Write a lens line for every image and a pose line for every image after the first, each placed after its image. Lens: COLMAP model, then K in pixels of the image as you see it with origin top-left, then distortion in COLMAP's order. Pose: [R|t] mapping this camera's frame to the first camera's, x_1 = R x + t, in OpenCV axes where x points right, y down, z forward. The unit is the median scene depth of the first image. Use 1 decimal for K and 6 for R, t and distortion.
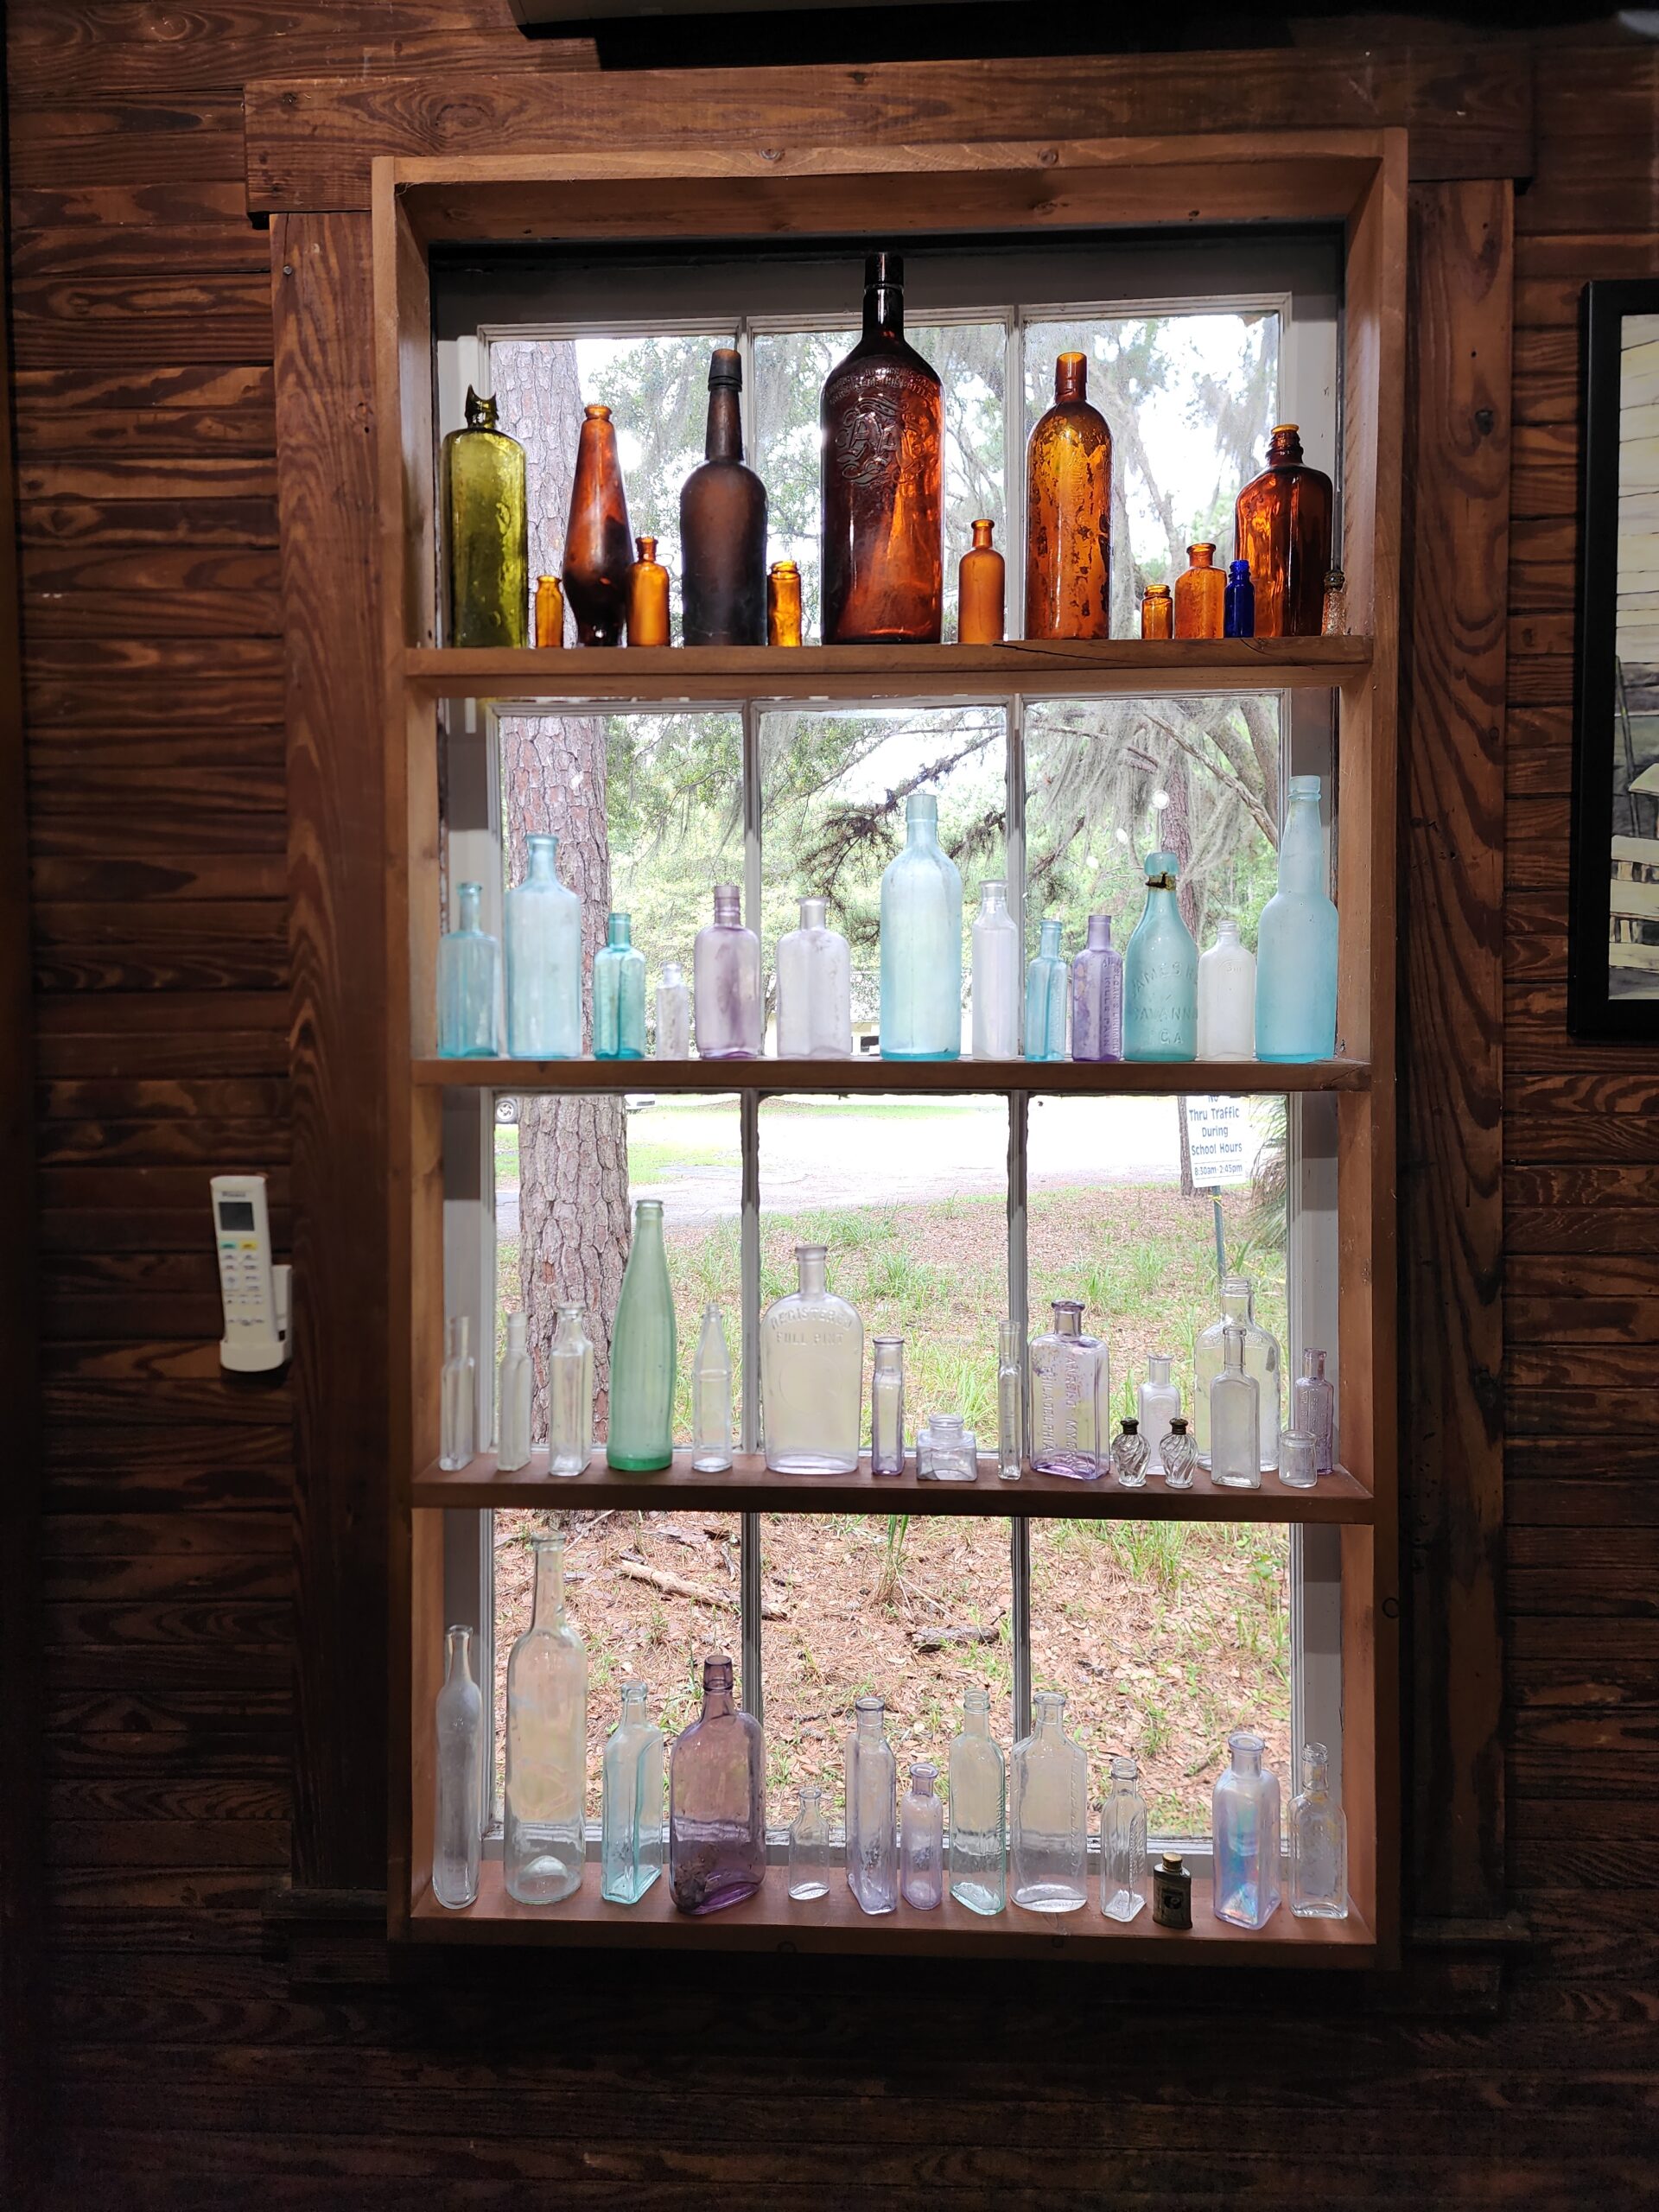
lens RADIAL K [[1449.8, 0, 767.3], [0, 1449.8, 1099.5], [0, 0, 1]] dist [0.074008, -0.069590]
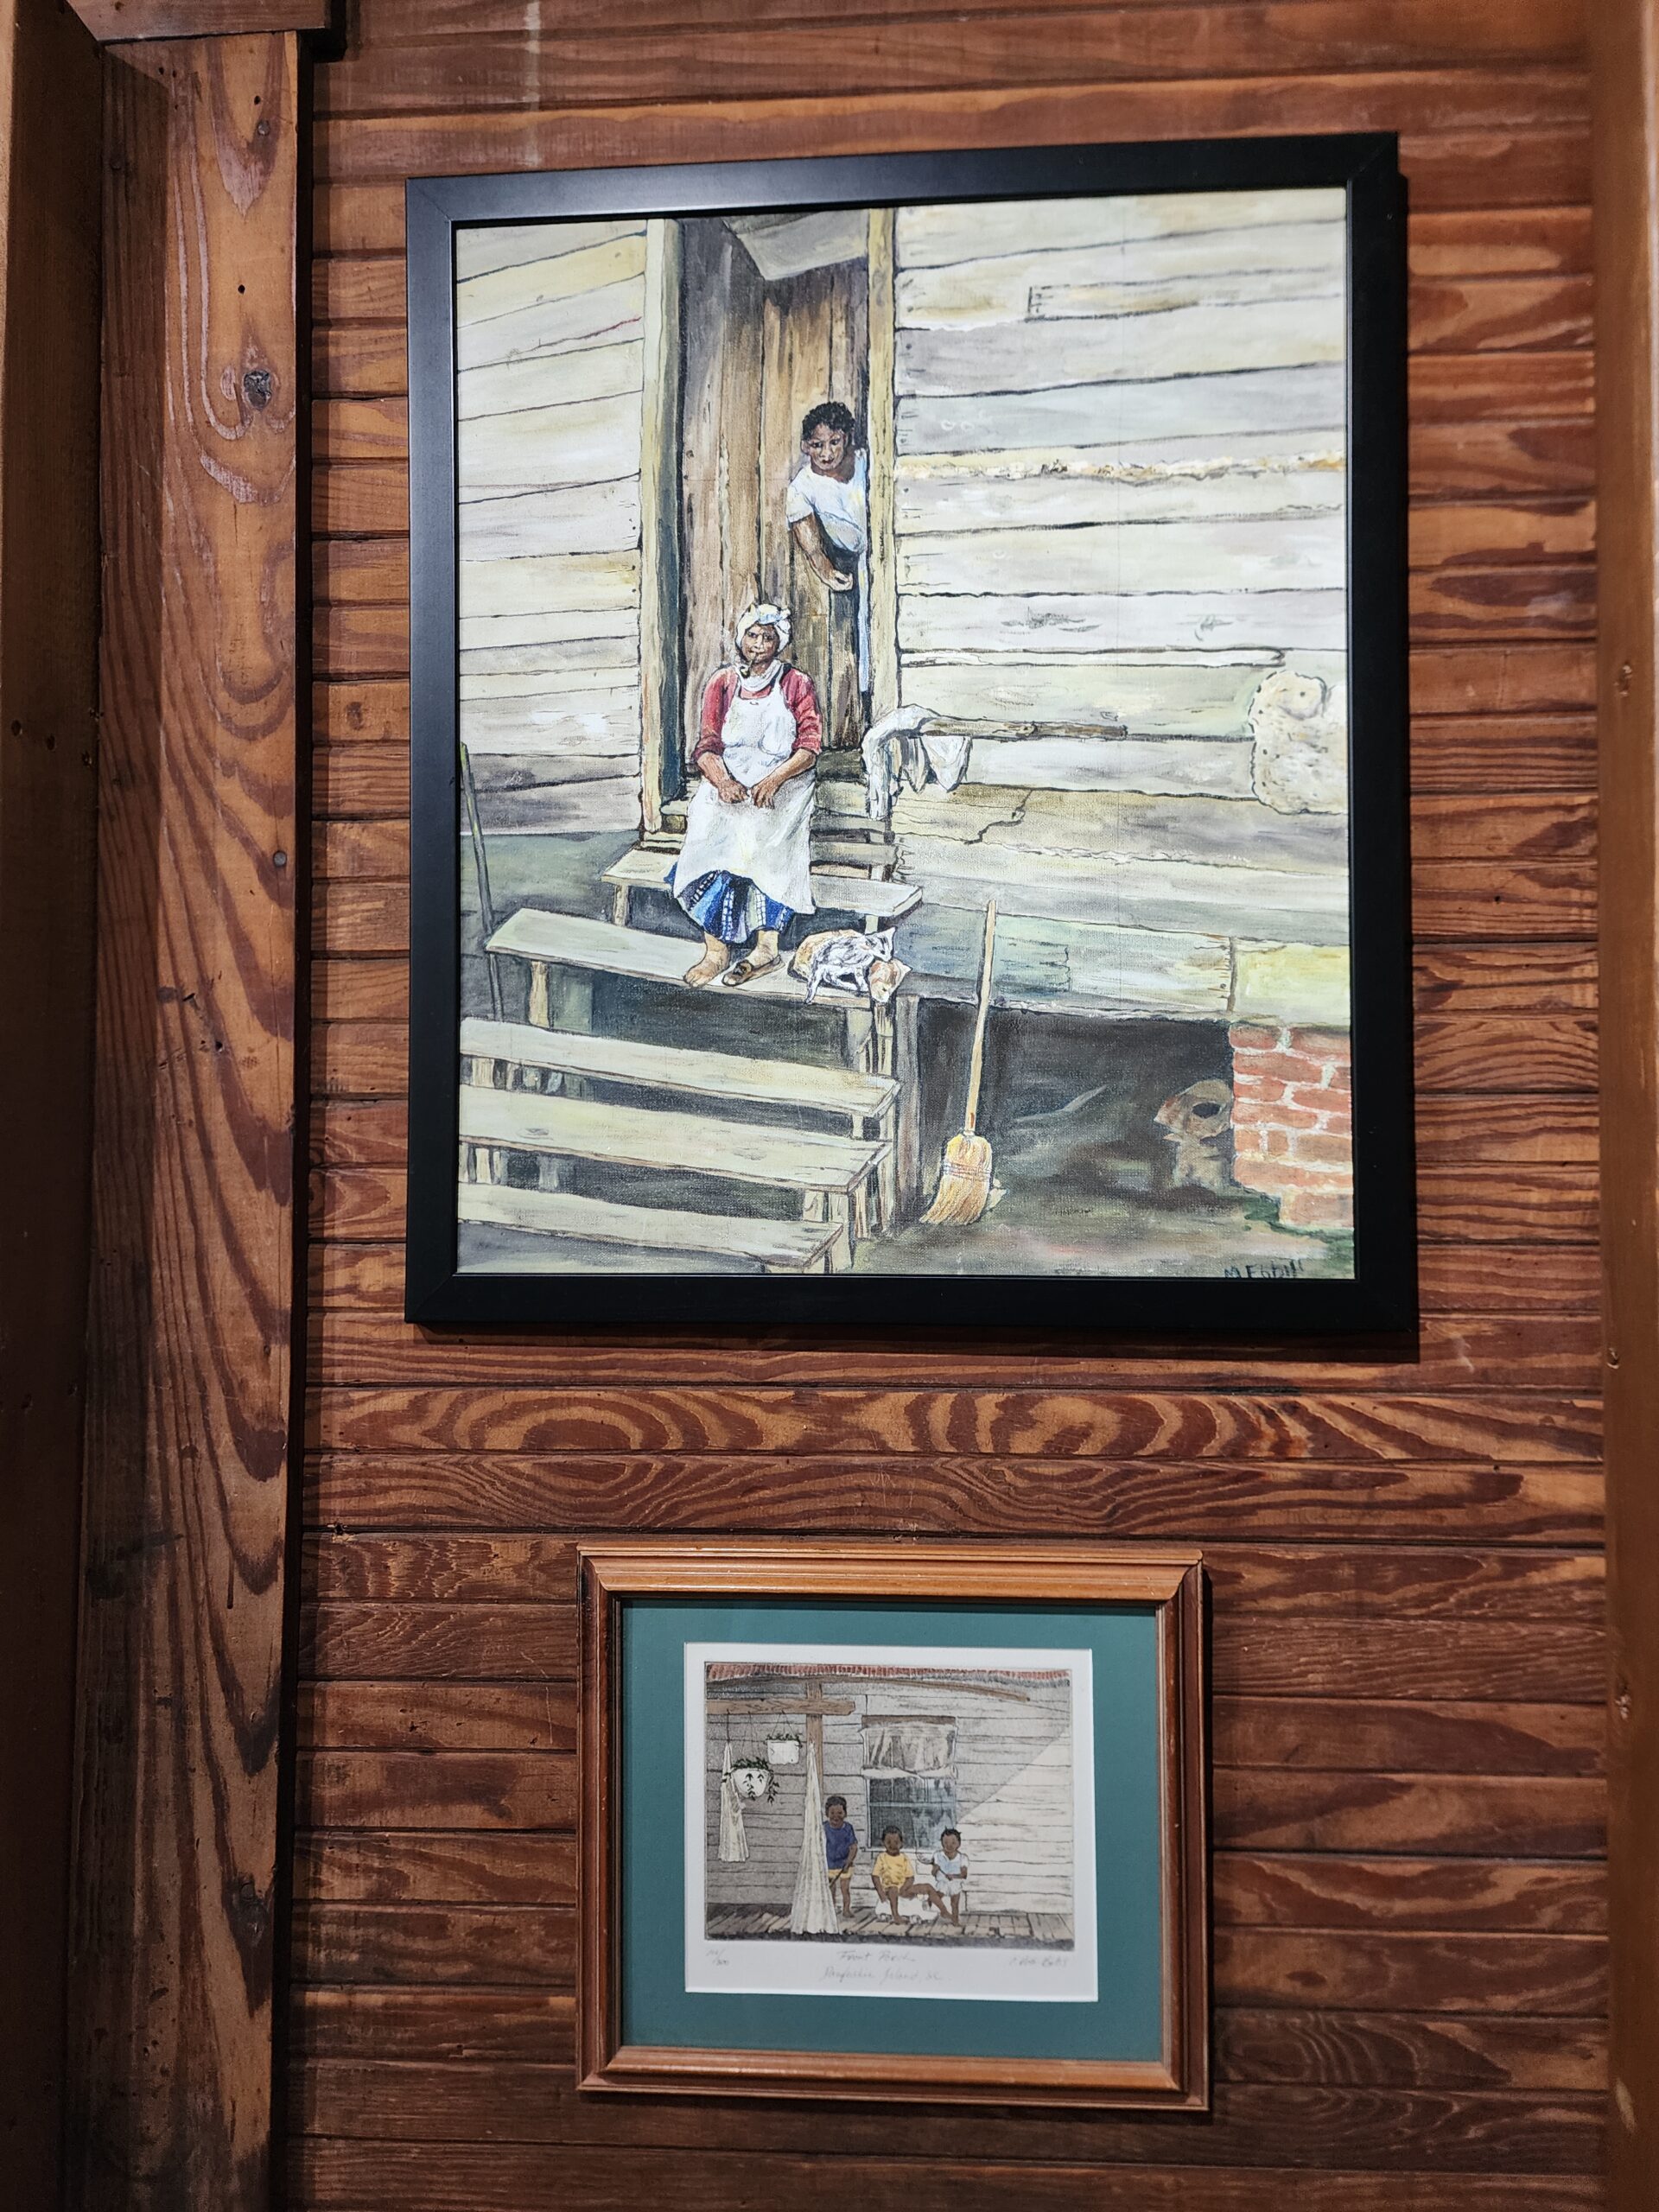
lens RADIAL K [[1449.8, 0, 767.3], [0, 1449.8, 1099.5], [0, 0, 1]] dist [0.074008, -0.069590]
pose [[0.999891, 0.002942, -0.014480, 0.708361], [-0.003941, 0.997580, -0.069413, -0.098768], [0.014241, 0.069463, 0.997483, 0.367055]]
